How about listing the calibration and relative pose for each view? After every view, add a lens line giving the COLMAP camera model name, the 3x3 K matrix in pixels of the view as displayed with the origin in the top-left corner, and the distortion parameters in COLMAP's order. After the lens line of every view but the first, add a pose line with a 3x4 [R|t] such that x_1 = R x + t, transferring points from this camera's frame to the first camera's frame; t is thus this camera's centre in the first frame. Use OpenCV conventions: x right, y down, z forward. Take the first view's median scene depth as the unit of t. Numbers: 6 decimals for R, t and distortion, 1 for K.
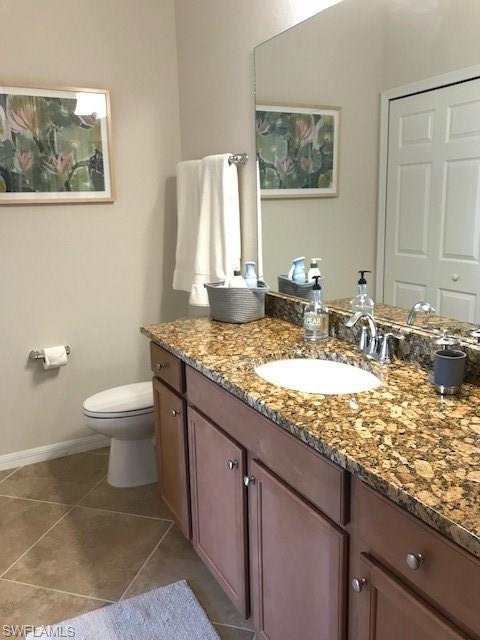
lens RADIAL K [[525.2, 0, 240.0], [0, 525.2, 319.3], [0, 0, 1]] dist [-0.036481, -0.023086]
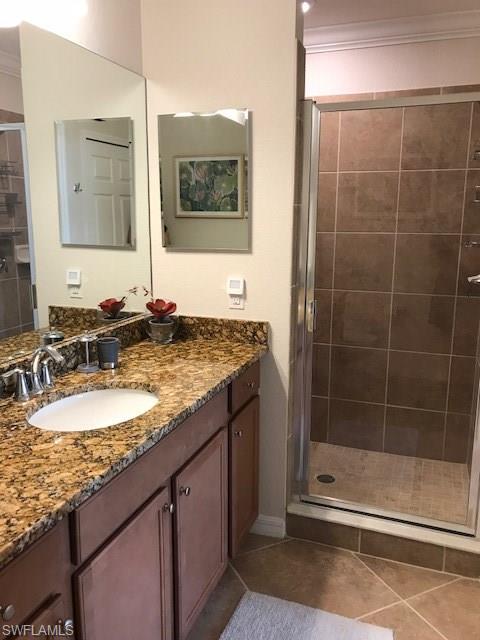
lens RADIAL K [[525.2, 0, 239.4], [0, 525.2, 319.1], [0, 0, 1]] dist [-0.036481, -0.023086]
pose [[-0.670525, -0.125821, 0.731140, -0.880502], [0.171176, 0.932684, 0.317489, -0.381009], [-0.721869, 0.338038, -0.603850, 1.588511]]
